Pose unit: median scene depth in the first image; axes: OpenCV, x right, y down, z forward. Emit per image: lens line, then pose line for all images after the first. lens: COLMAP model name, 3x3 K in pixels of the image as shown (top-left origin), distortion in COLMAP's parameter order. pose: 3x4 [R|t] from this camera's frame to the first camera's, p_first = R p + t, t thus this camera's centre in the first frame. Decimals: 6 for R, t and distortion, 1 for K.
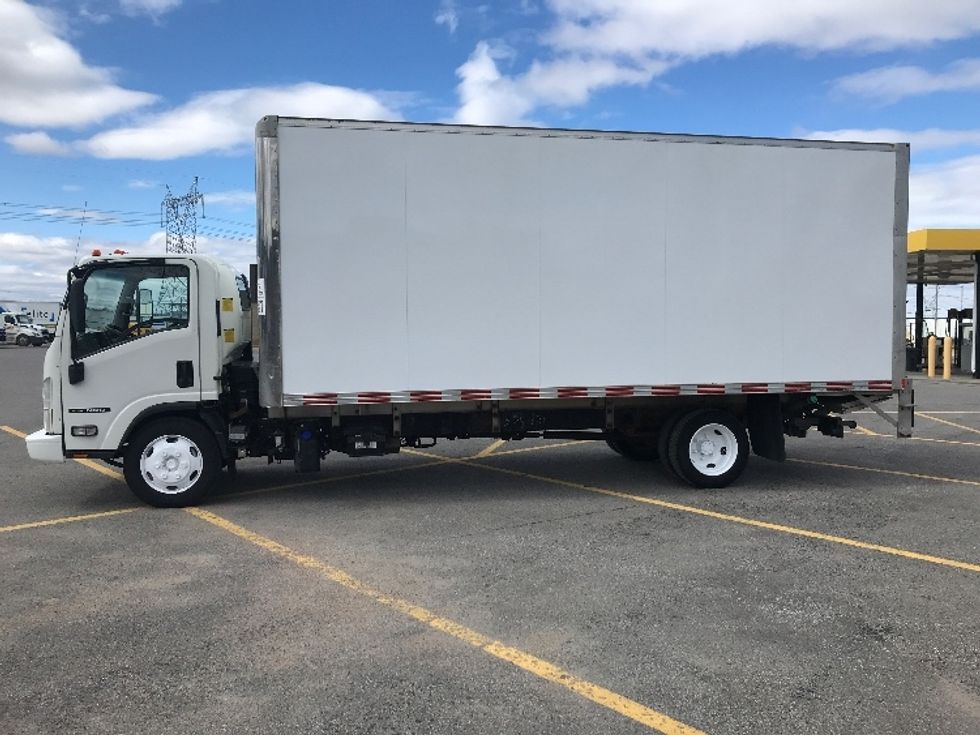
lens RADIAL K [[817.4, 0, 490.3], [0, 817.4, 352.5], [0, 0, 1]] dist [0.057896, -0.128263]
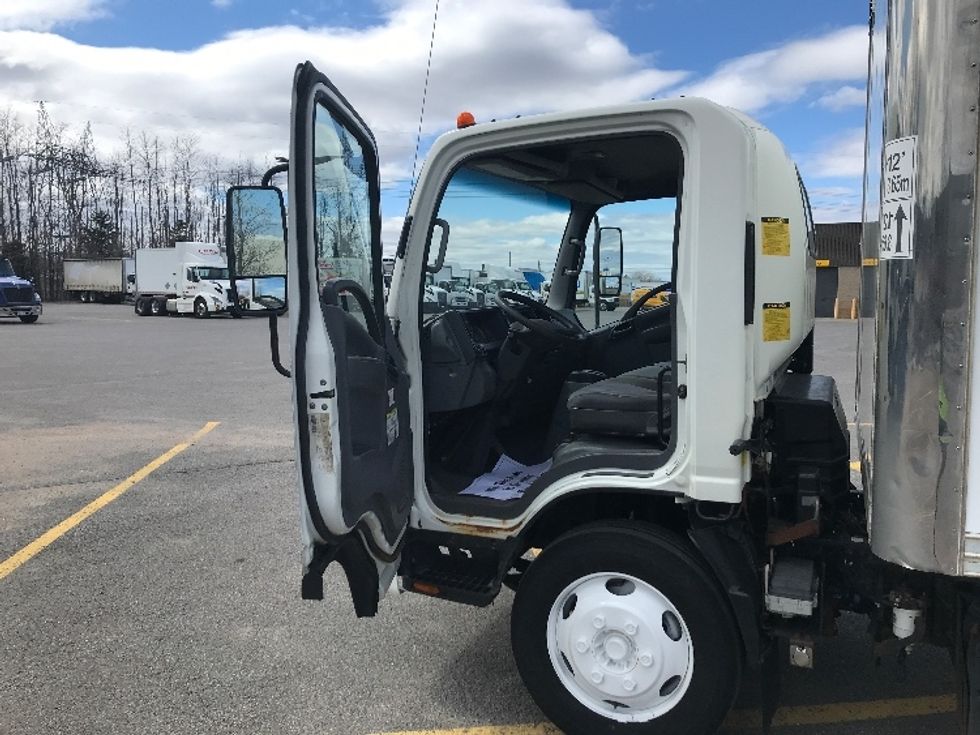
lens RADIAL K [[817.4, 0, 490.3], [0, 817.4, 352.5], [0, 0, 1]] dist [0.057896, -0.128263]
pose [[0.818973, 0.047553, -0.571858, -0.219491], [-0.023113, 0.998485, 0.049929, -0.022563], [0.573366, -0.027673, 0.818832, 0.648077]]
